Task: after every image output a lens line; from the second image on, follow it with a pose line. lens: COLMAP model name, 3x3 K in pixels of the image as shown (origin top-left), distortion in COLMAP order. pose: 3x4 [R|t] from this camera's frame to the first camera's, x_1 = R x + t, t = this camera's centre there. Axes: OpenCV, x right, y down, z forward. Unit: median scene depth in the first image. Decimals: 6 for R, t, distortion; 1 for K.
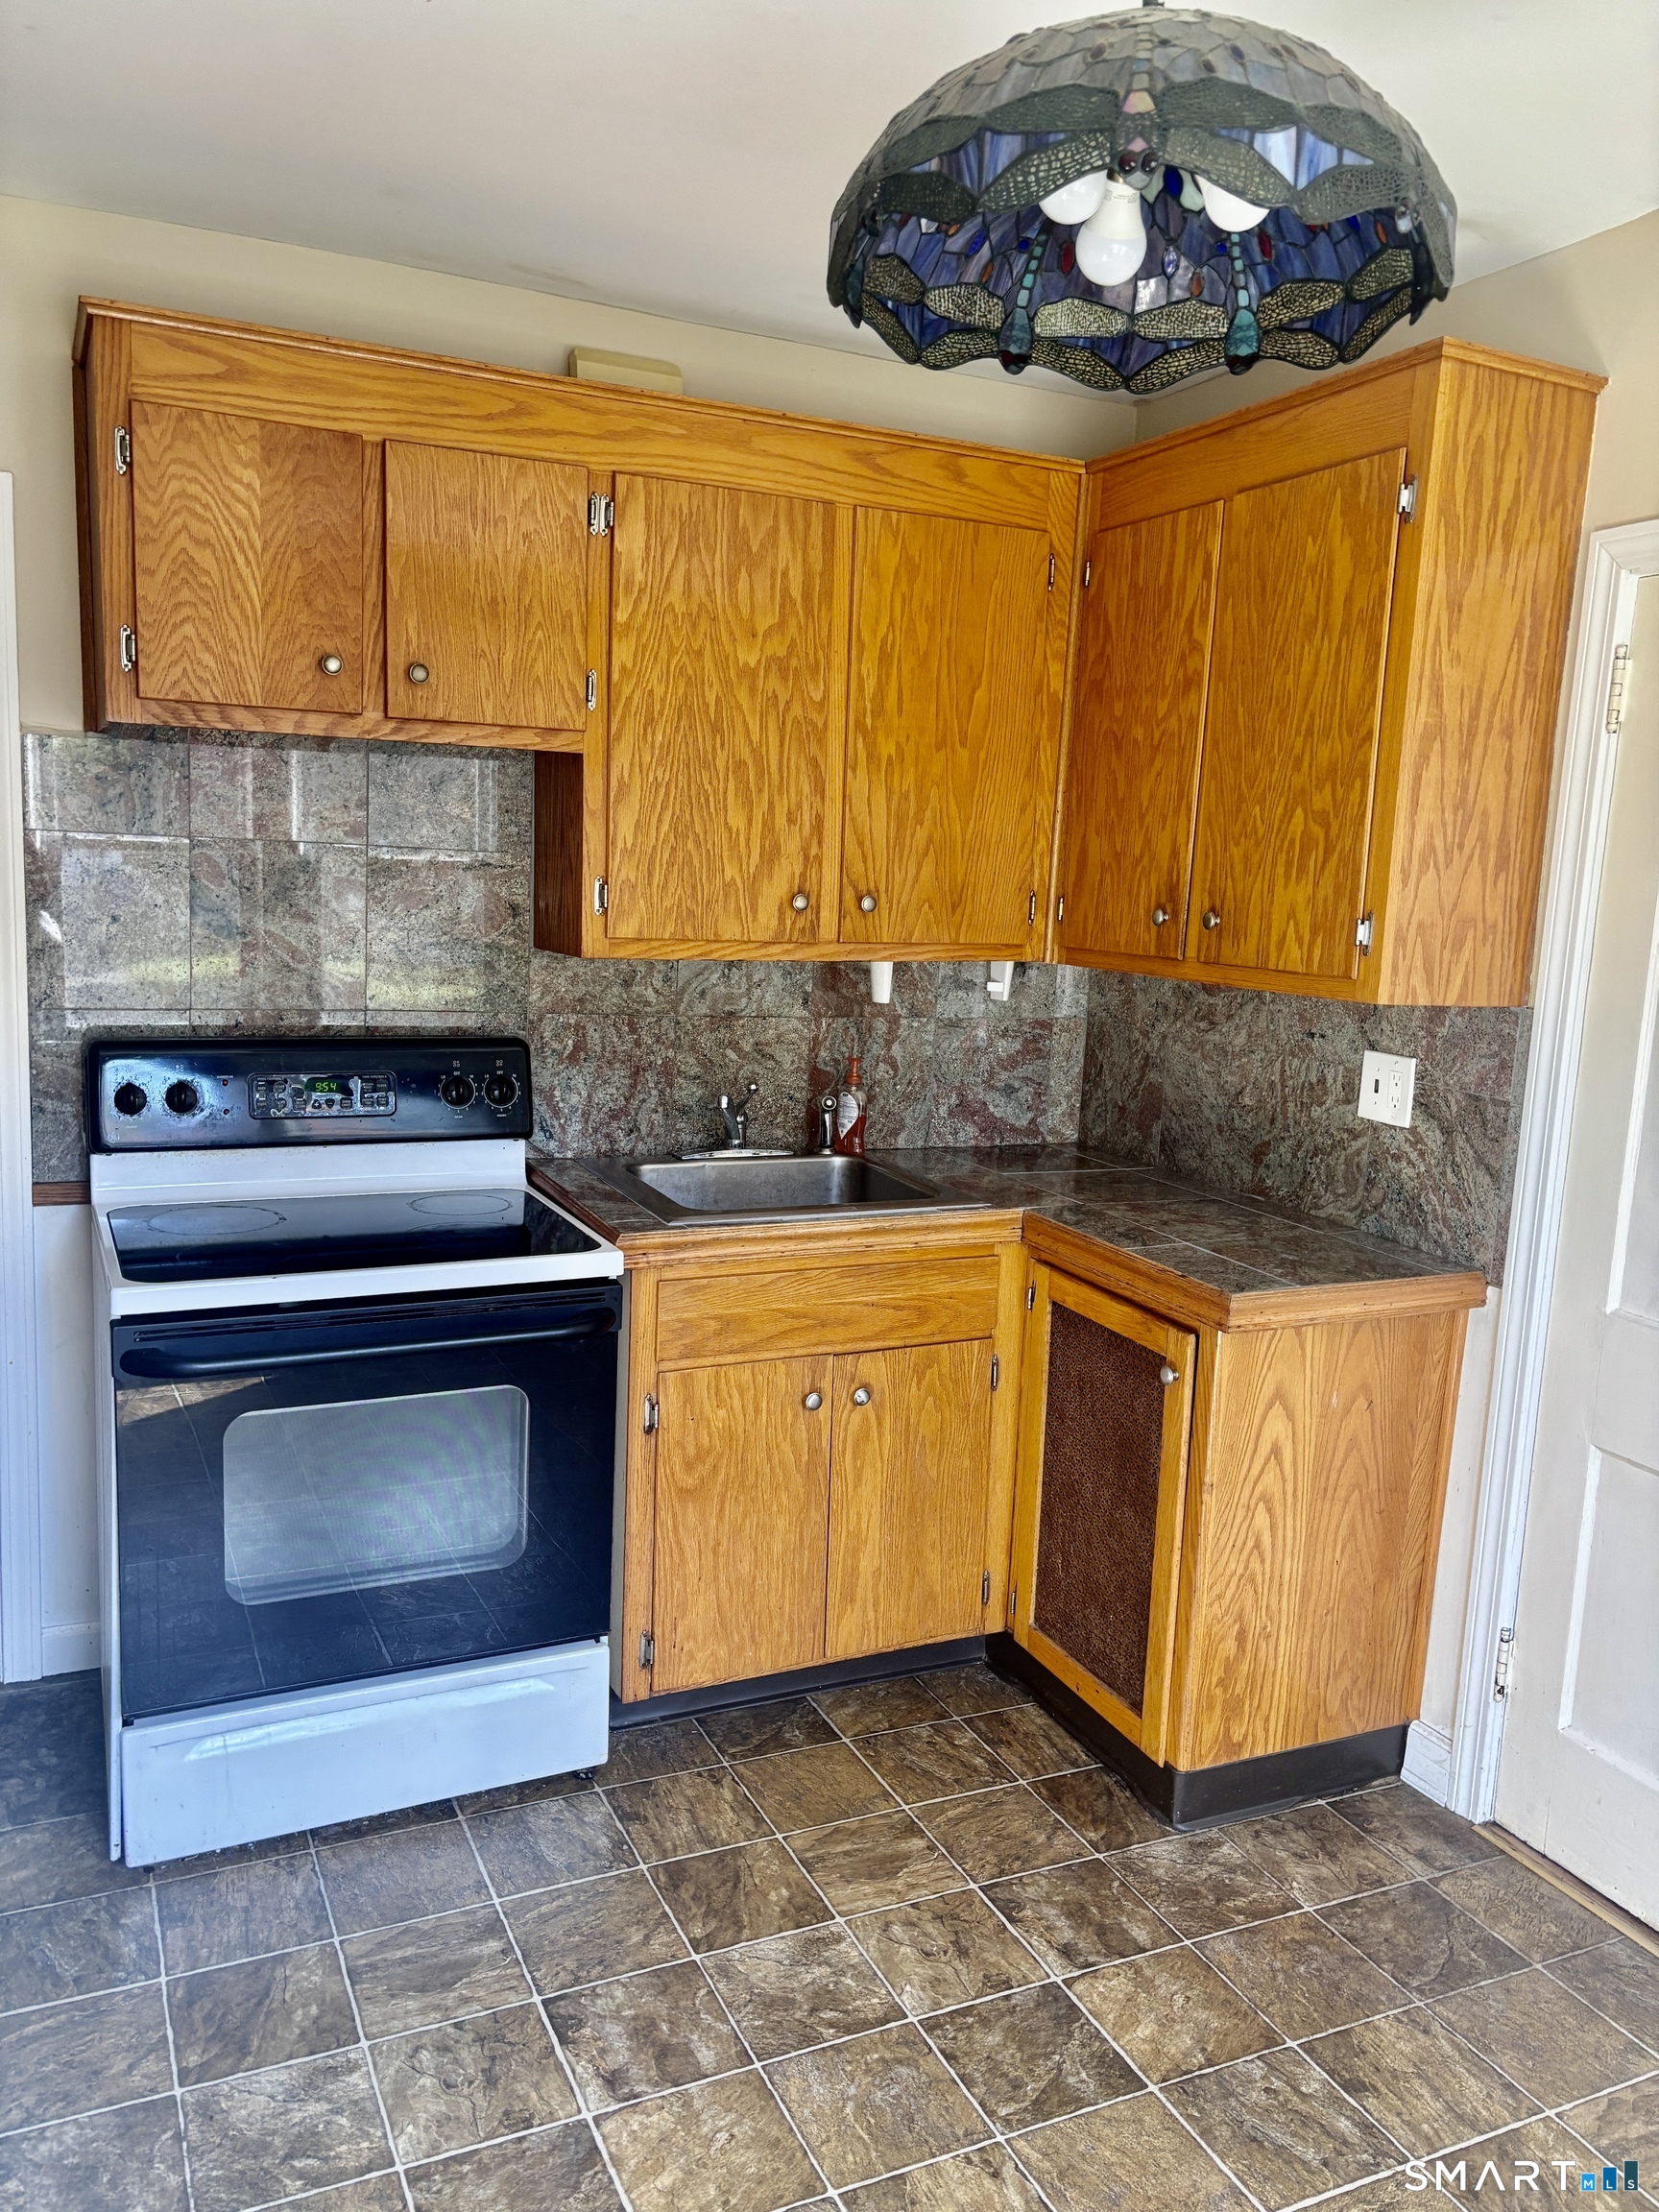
lens RADIAL K [[1662.2, 0, 828.1], [0, 1662.2, 1107.5], [0, 0, 1]] dist [0.048340, -0.057318]
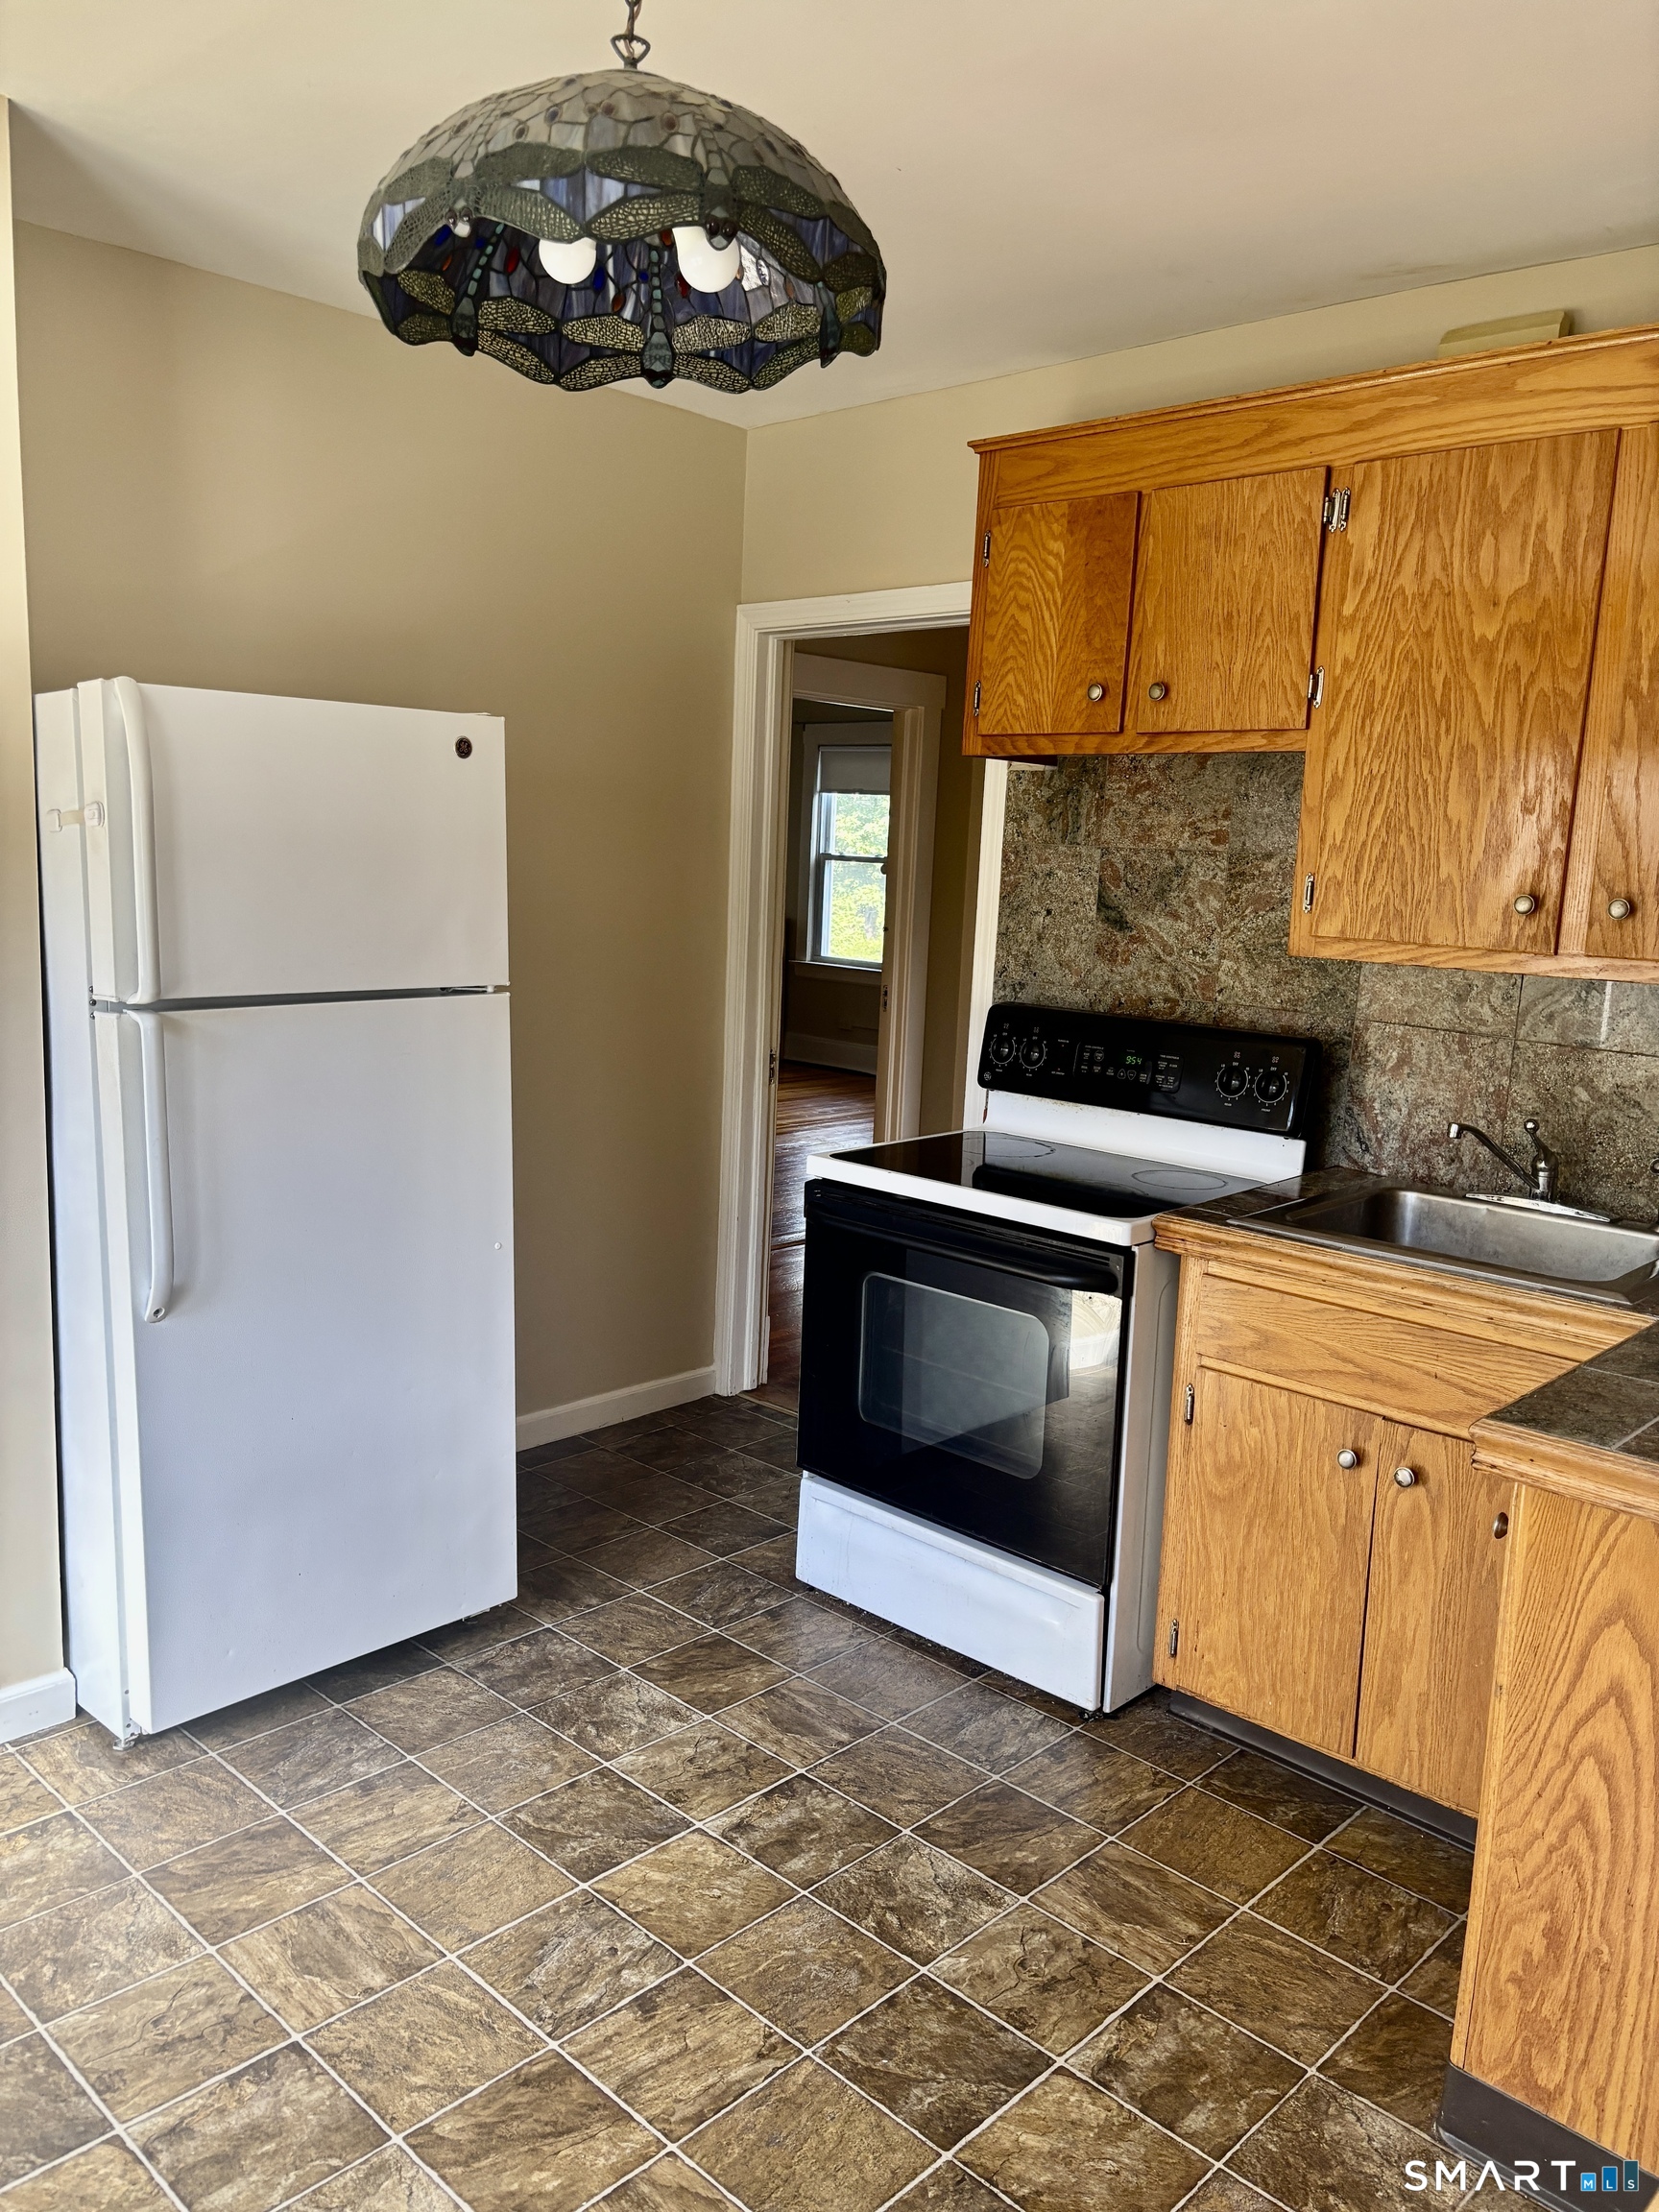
lens RADIAL K [[1687.2, 0, 831.7], [0, 1687.2, 1102.7], [0, 0, 1]] dist [0.005502, -0.003660]
pose [[0.355193, 0.115464, -0.927635, 0.705996], [-0.166861, 0.984236, 0.058618, -0.016497], [0.919780, 0.133965, 0.368860, 0.388974]]
